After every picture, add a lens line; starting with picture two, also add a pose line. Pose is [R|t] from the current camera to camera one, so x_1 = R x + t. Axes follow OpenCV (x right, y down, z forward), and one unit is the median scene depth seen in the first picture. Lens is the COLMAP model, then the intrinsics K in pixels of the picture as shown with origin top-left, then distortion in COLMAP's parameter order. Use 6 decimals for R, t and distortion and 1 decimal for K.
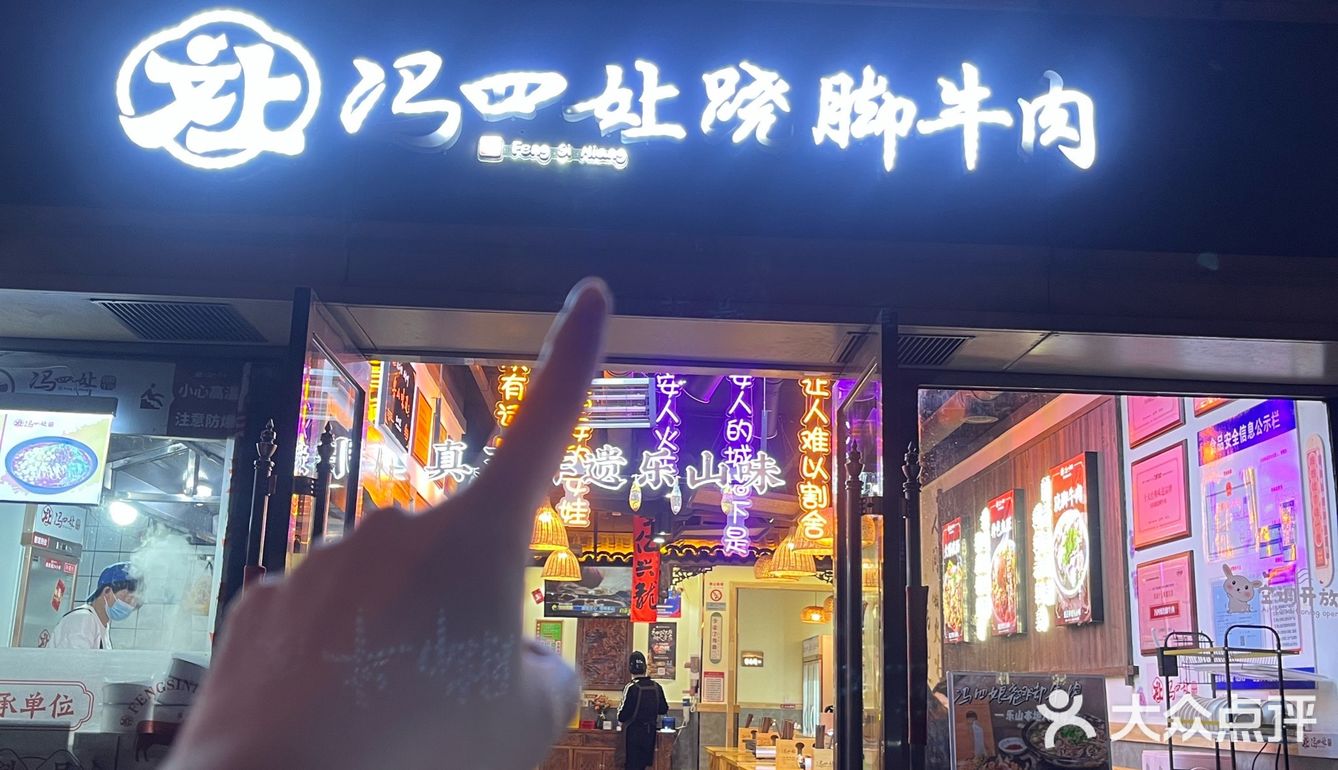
lens RADIAL K [[1379.2, 0, 670.2], [0, 1379.2, 383.5], [0, 0, 1]] dist [0.142369, 0.000000]
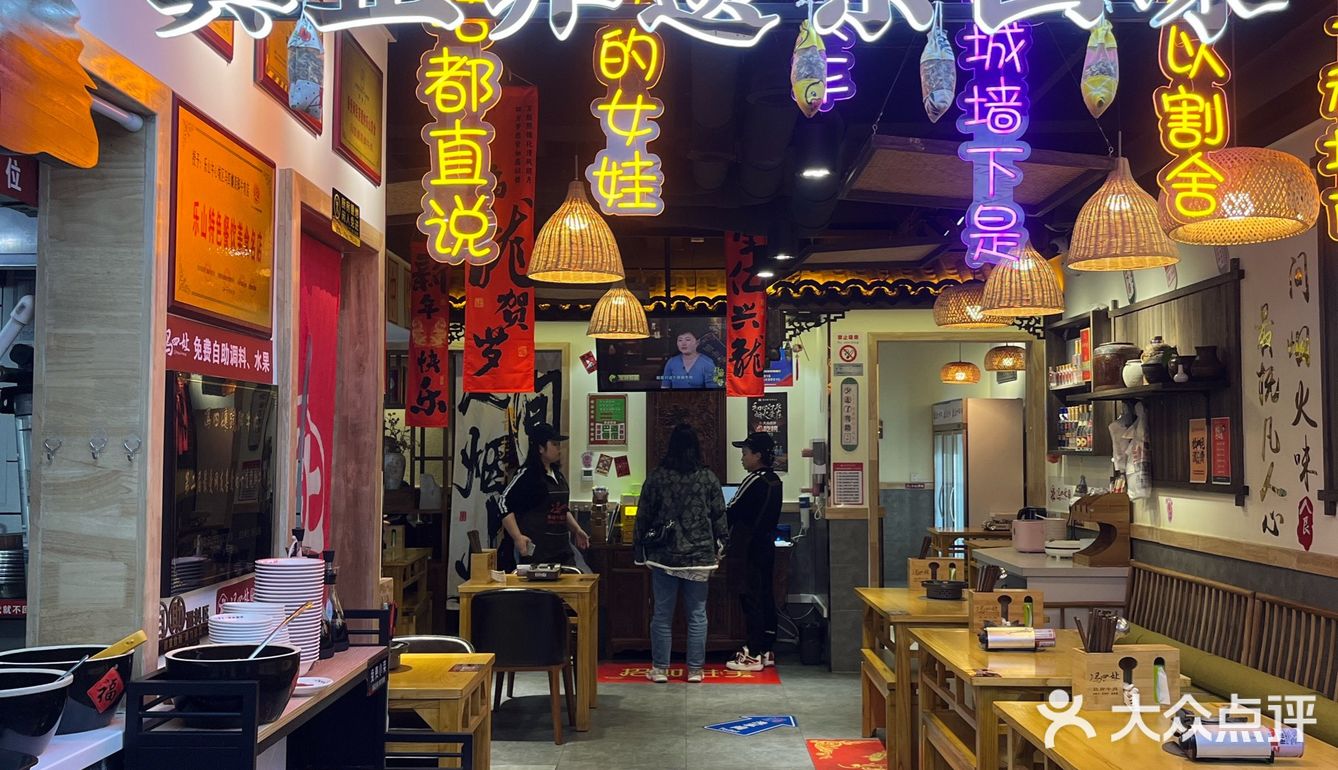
lens RADIAL K [[1379.2, 0, 666.9], [0, 1379.2, 386.9], [0, 0, 1]] dist [0.142369, 0.000000]
pose [[0.998212, -0.029831, -0.051802, -0.021650], [0.038471, 0.983860, 0.174756, 0.048035], [0.045752, -0.176437, 0.983248, 0.332086]]
